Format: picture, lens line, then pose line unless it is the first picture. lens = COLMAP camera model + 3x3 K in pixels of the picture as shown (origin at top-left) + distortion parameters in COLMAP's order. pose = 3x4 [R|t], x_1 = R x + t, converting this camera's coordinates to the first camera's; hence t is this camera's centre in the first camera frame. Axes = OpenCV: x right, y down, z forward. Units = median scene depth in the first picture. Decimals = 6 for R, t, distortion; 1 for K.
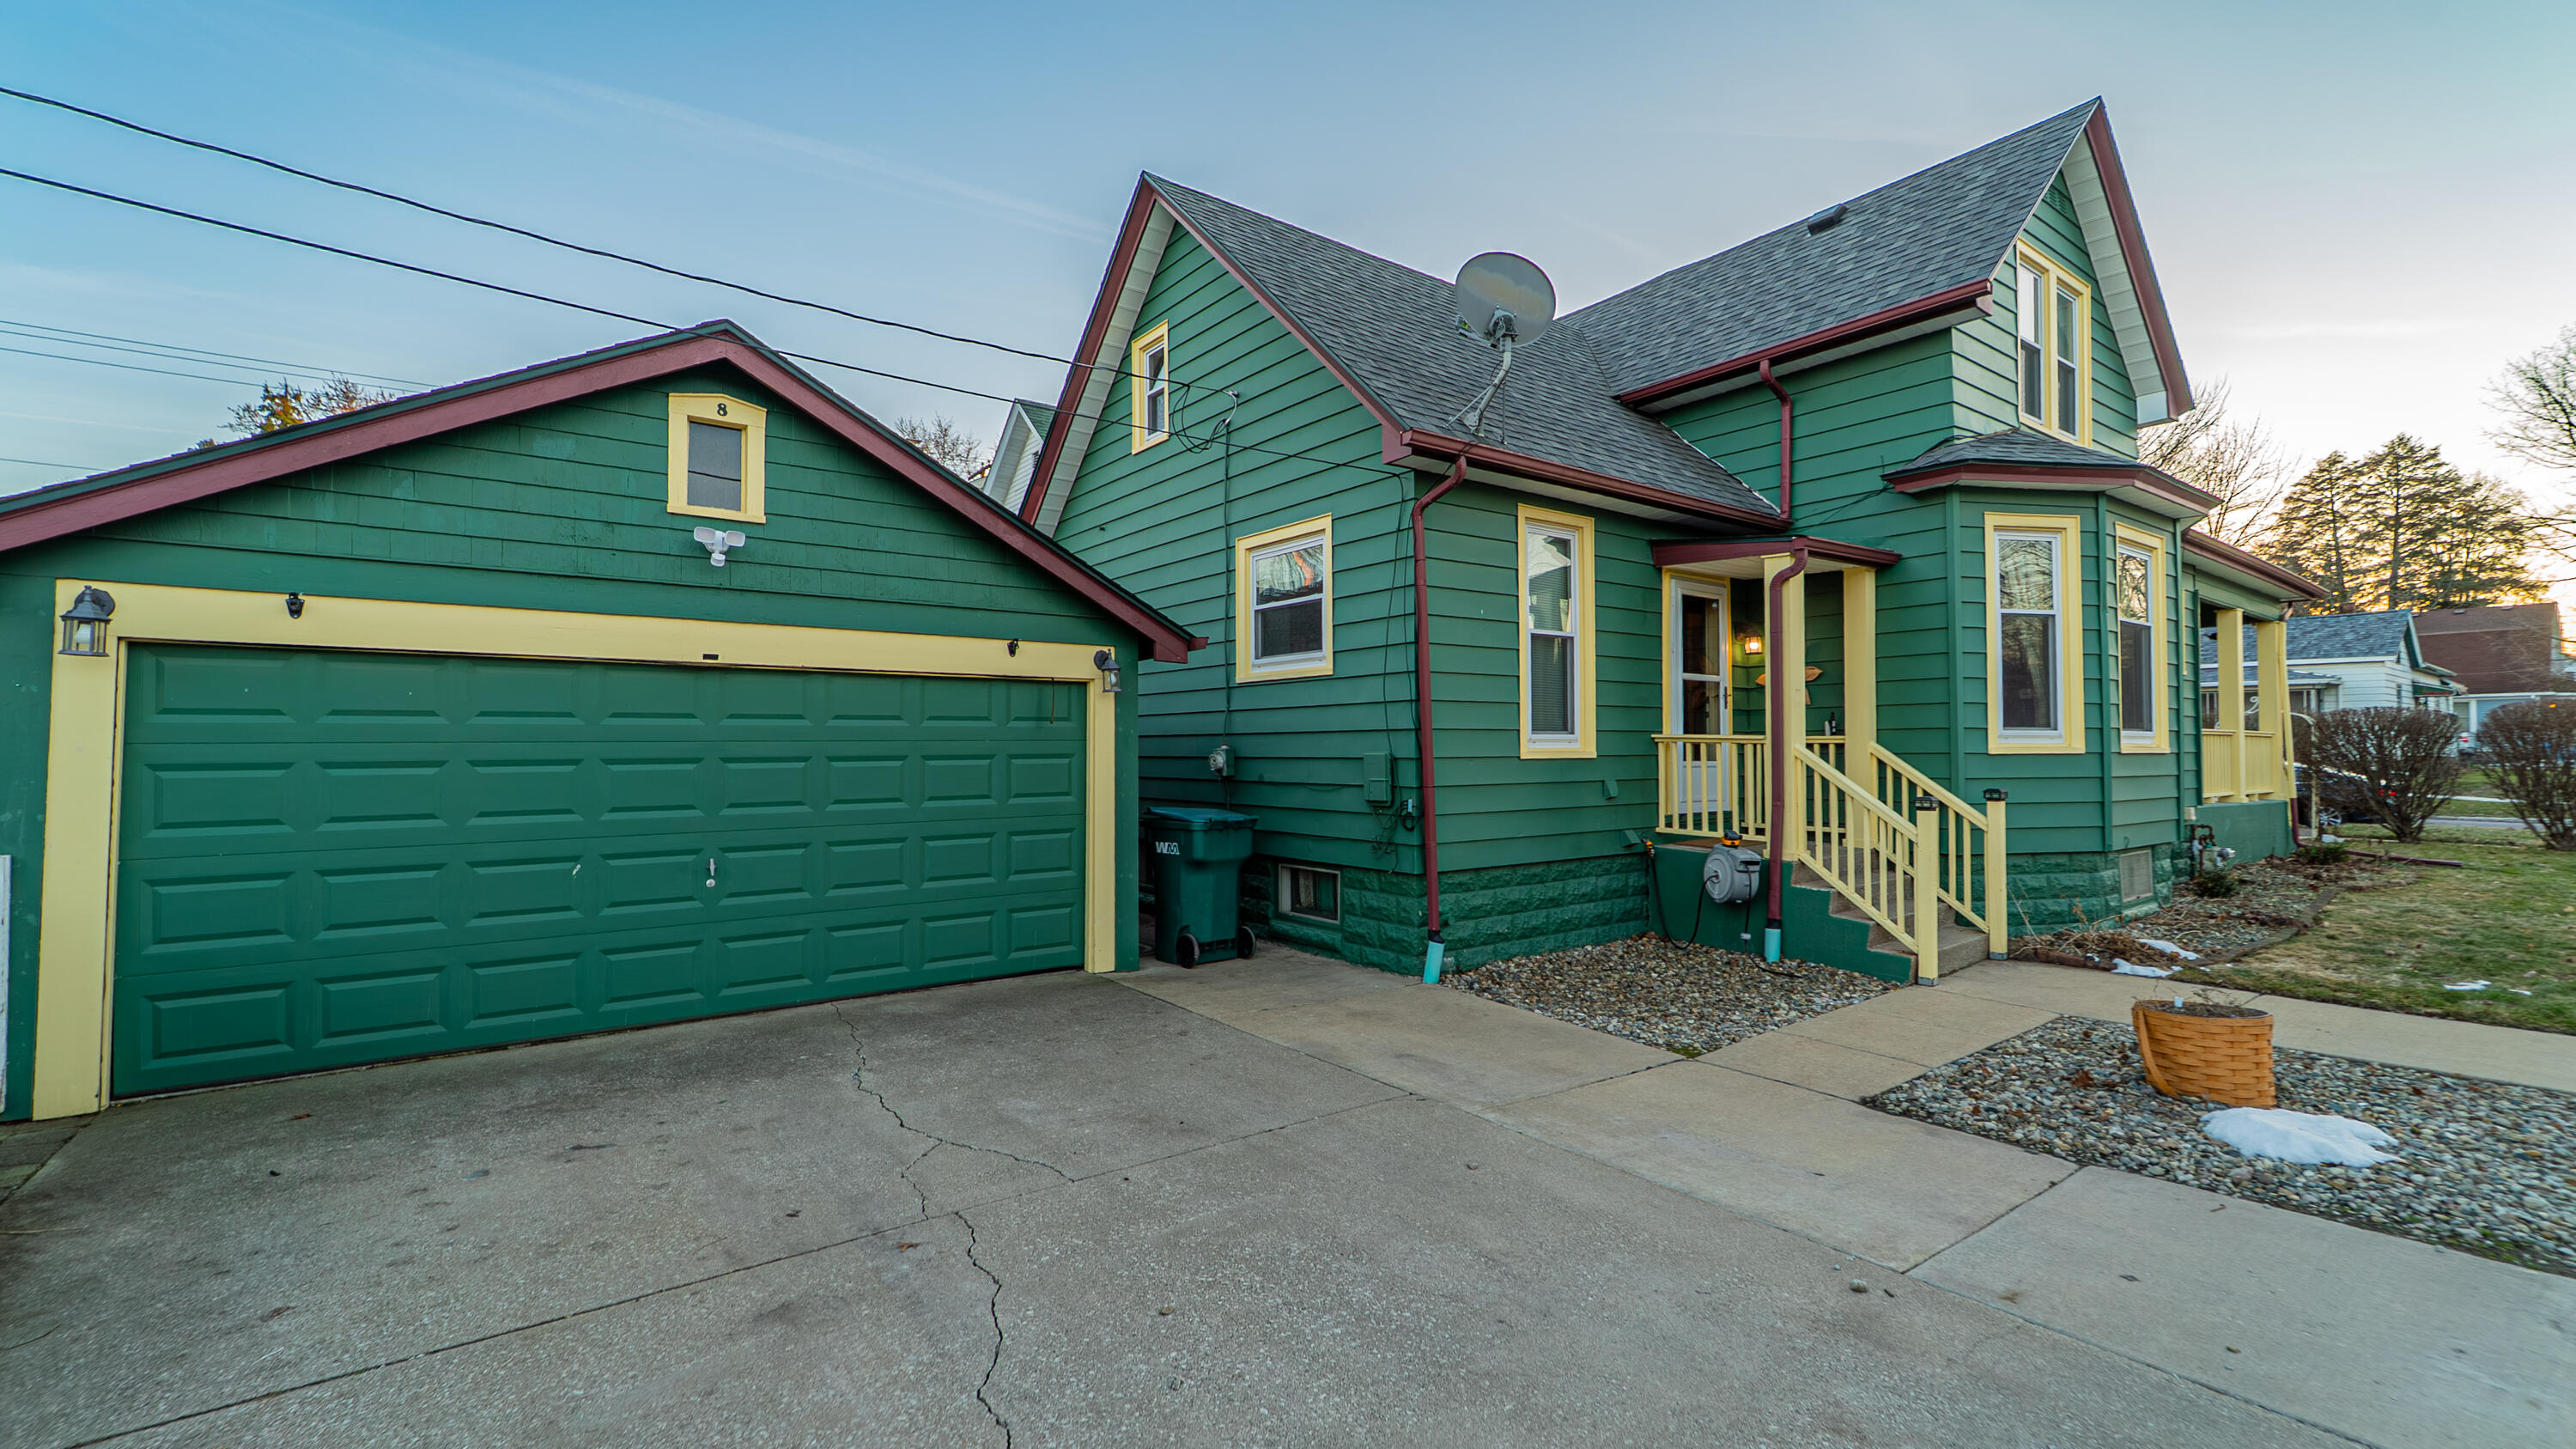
lens RADIAL K [[1114.4, 0, 1288.0], [0, 1114.4, 724.5], [0, 0, 1]] dist [-0.001126, -0.000372]
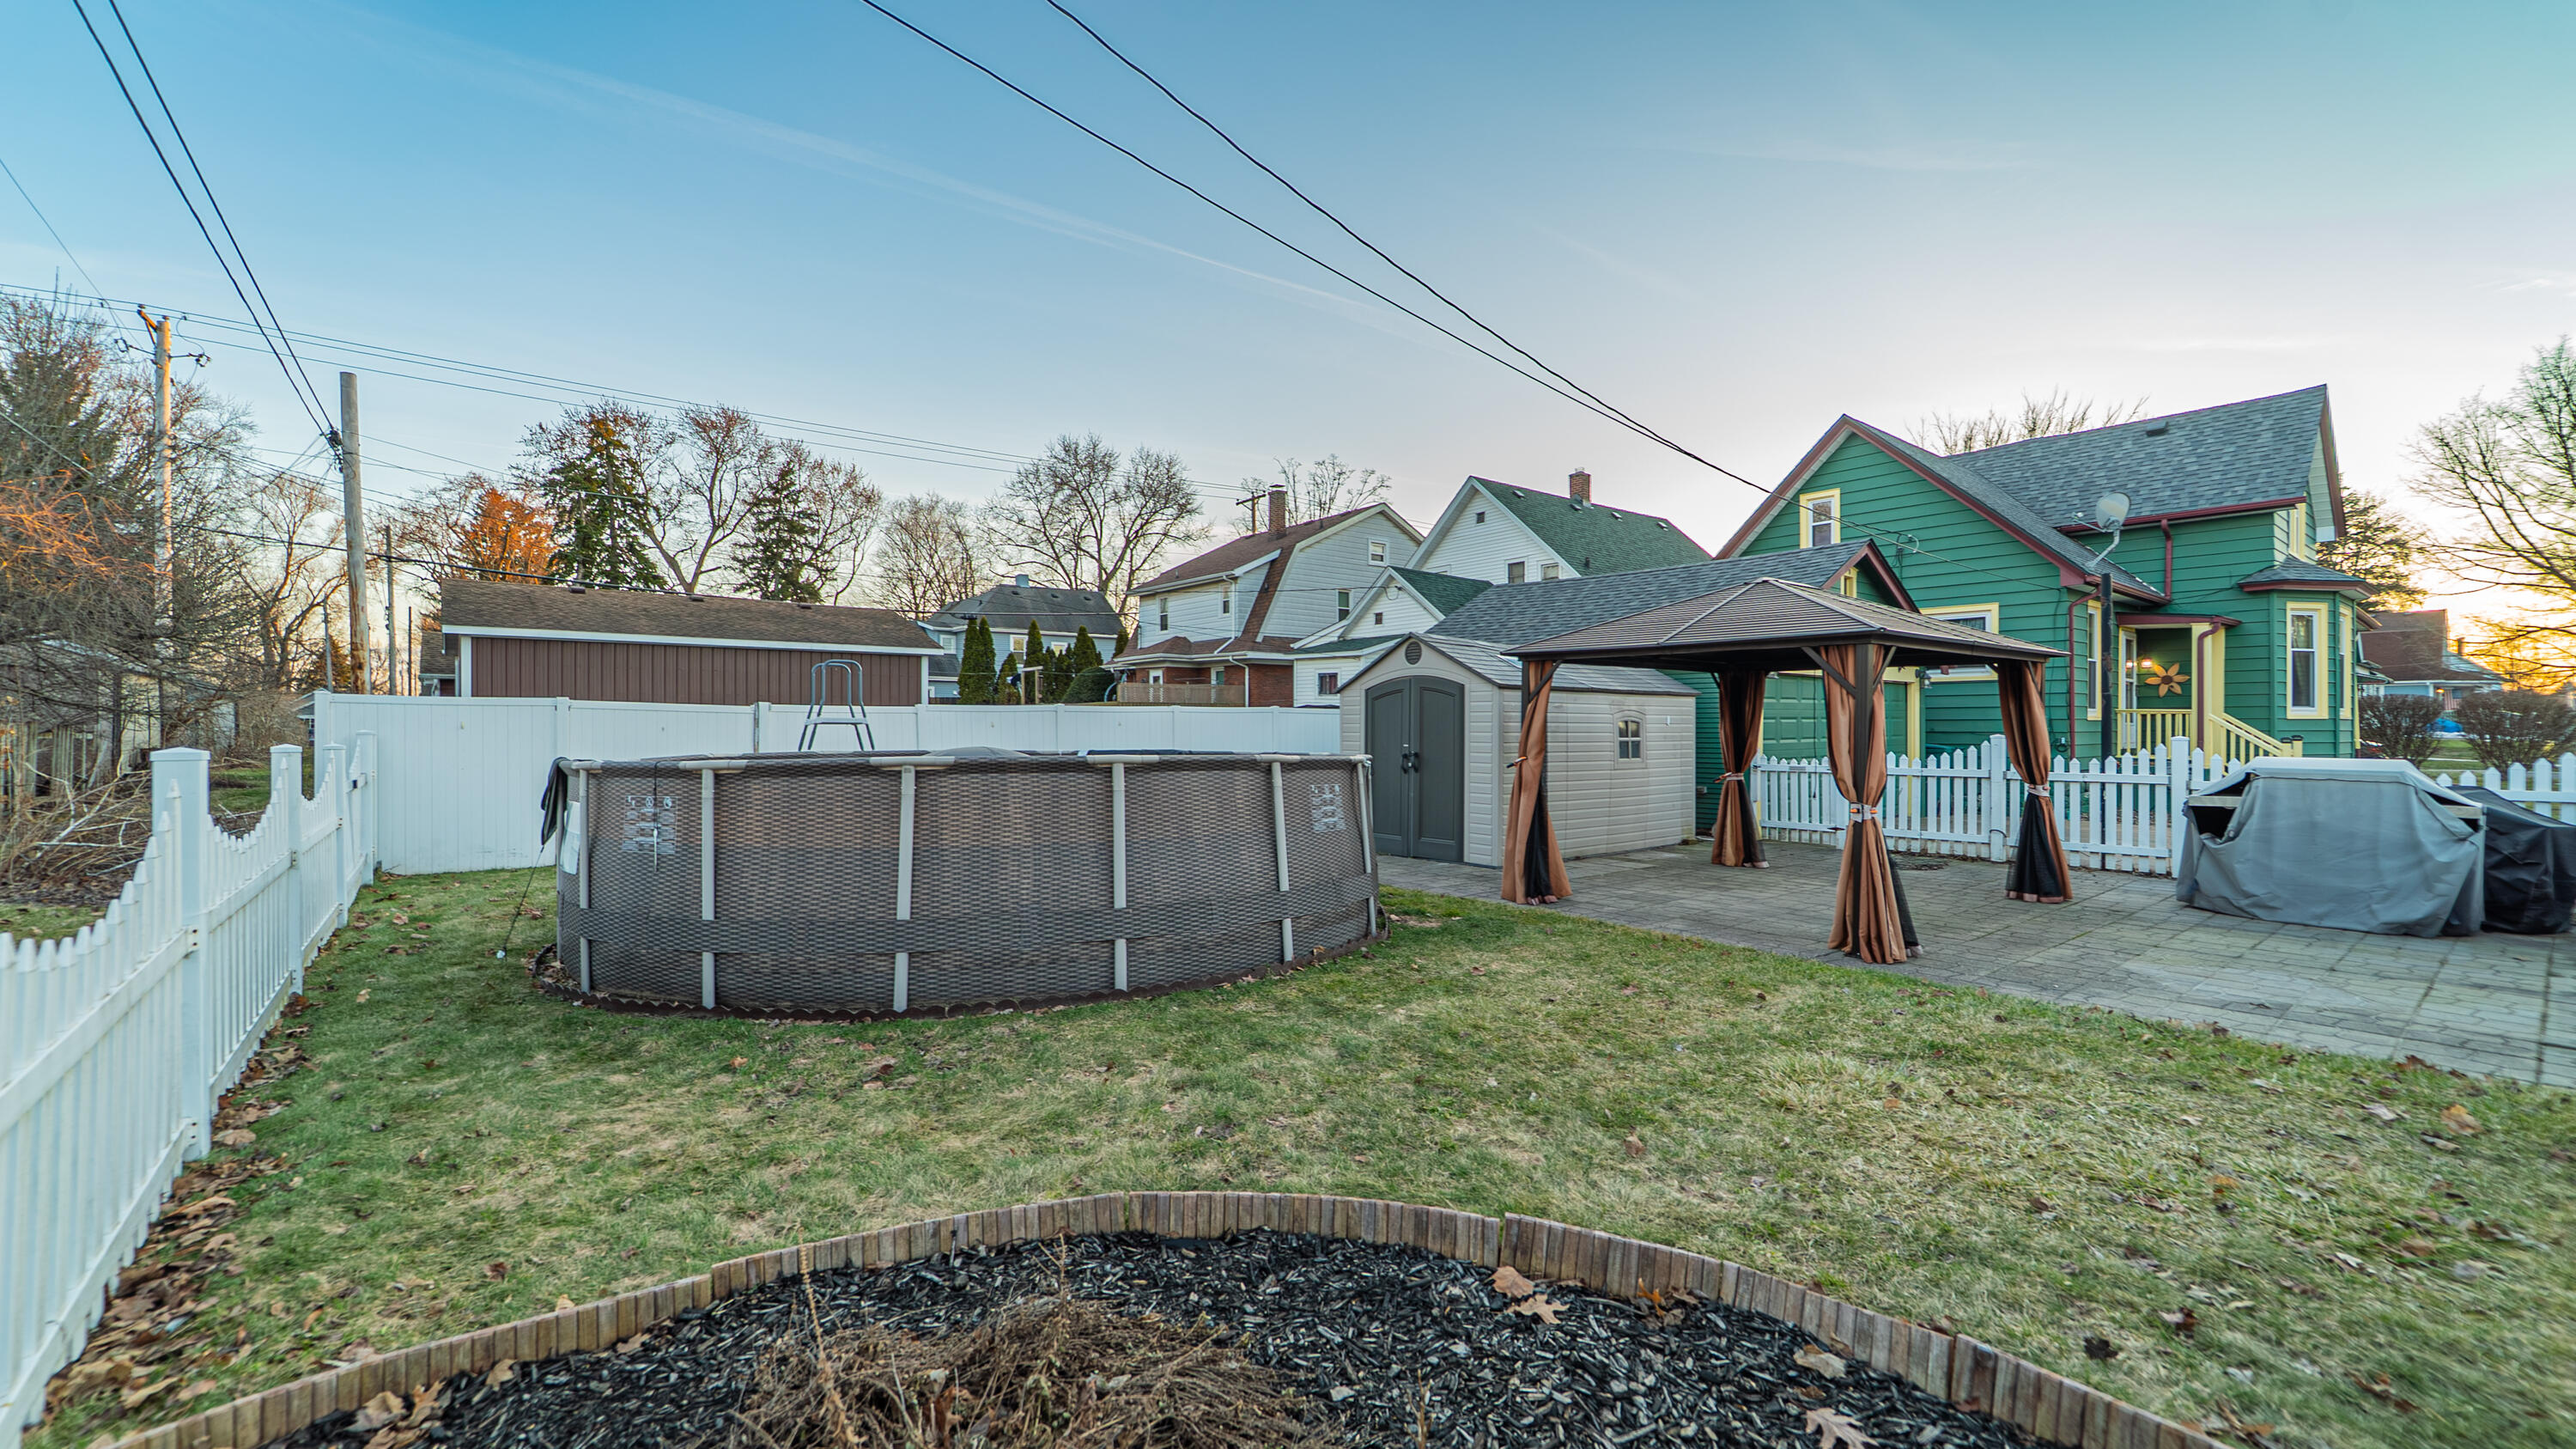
lens RADIAL K [[1073.9, 0, 1288.0], [0, 1073.9, 724.5], [0, 0, 1]] dist [0.004068, 0.000162]
pose [[0.998667, 0.000428, 0.051612, -1.340424], [-0.001417, 0.999816, 0.019141, 0.000929], [-0.051594, -0.019188, 0.998484, -0.911420]]
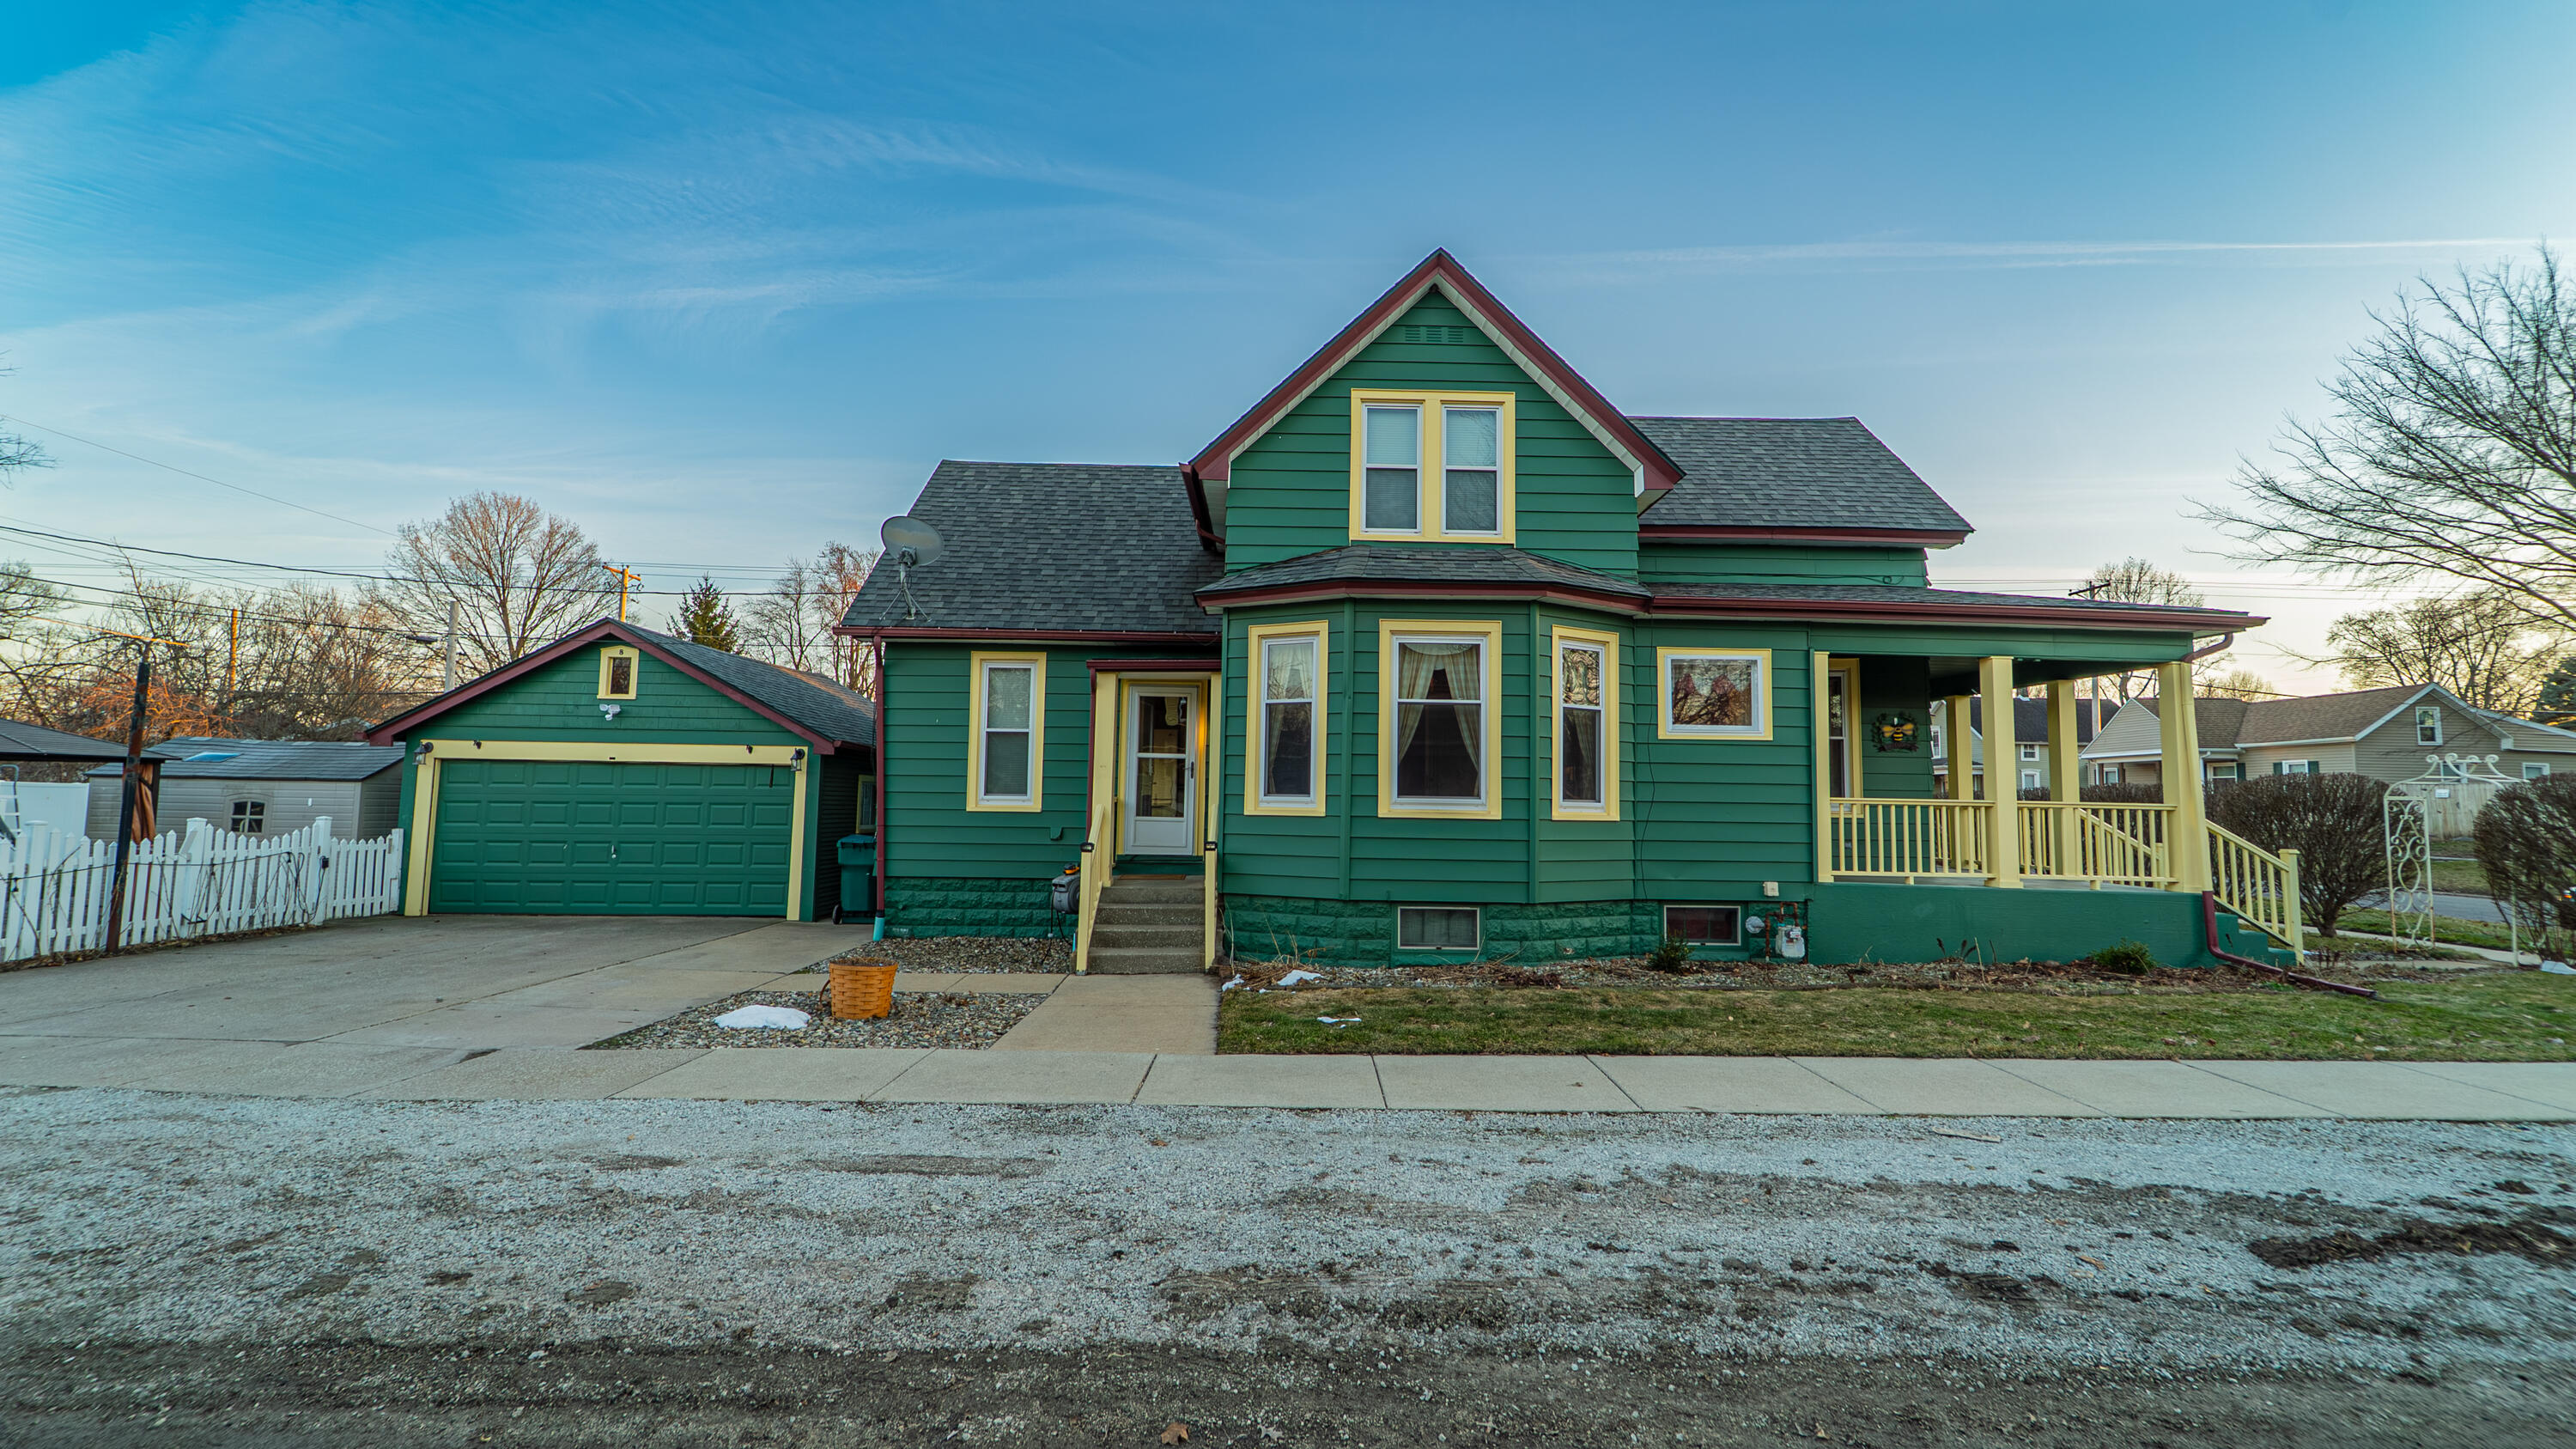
lens RADIAL K [[1024.7, 0, 1271.8], [0, 1024.7, 726.9], [0, 0, 1]] dist [-0.000258, -0.000592]
pose [[0.802925, -0.029420, -0.595354, 1.338845], [-0.000576, 0.998742, -0.050131, -0.014874], [0.596080, 0.040595, 0.801898, 0.074435]]
